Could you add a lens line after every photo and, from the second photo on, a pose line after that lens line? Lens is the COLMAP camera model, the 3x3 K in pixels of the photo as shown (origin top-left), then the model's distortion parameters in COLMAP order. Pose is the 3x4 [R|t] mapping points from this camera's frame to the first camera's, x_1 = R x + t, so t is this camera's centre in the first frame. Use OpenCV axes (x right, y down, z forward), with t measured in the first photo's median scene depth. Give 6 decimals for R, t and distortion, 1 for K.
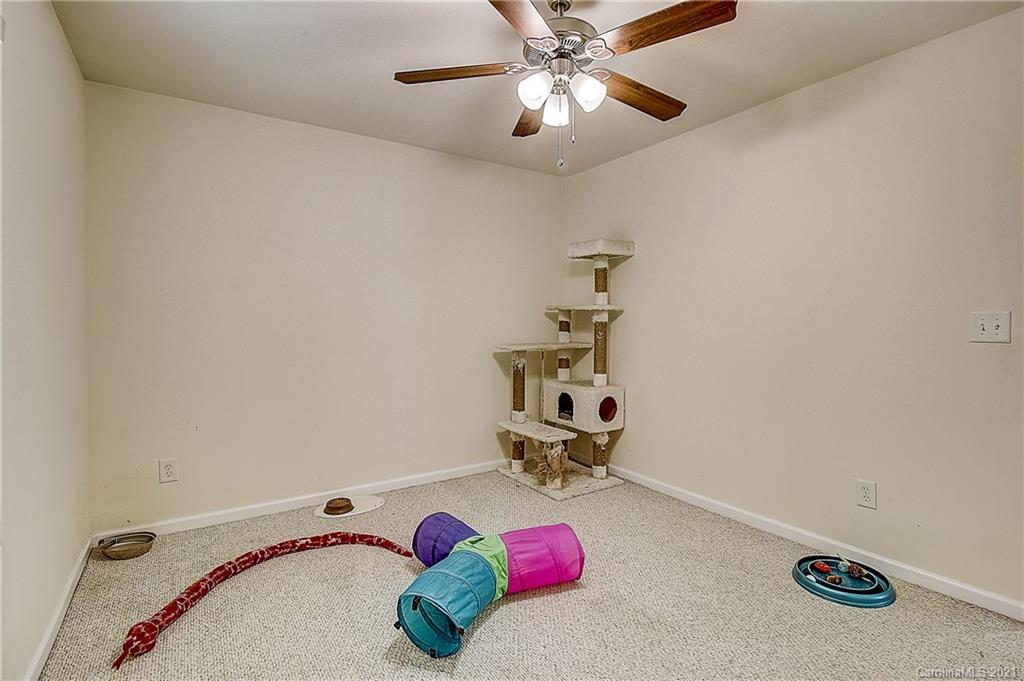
lens RADIAL K [[471.4, 0, 514.6], [0, 471.4, 332.3], [0, 0, 1]] dist [0.002969, -0.014083]
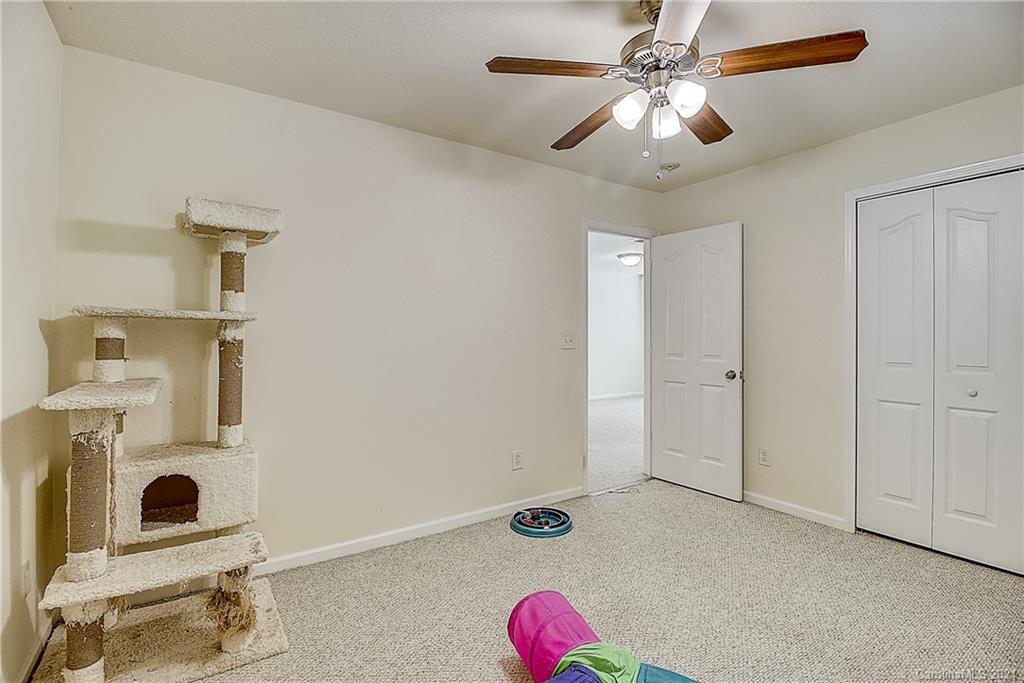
lens RADIAL K [[471.4, 0, 514.6], [0, 471.4, 333.3], [0, 0, 1]] dist [0.002969, -0.014083]
pose [[0.010549, 0.007285, 0.999918, -0.489931], [0.027005, 0.999607, -0.007567, -0.017976], [-0.999580, 0.027083, 0.010349, 0.721772]]
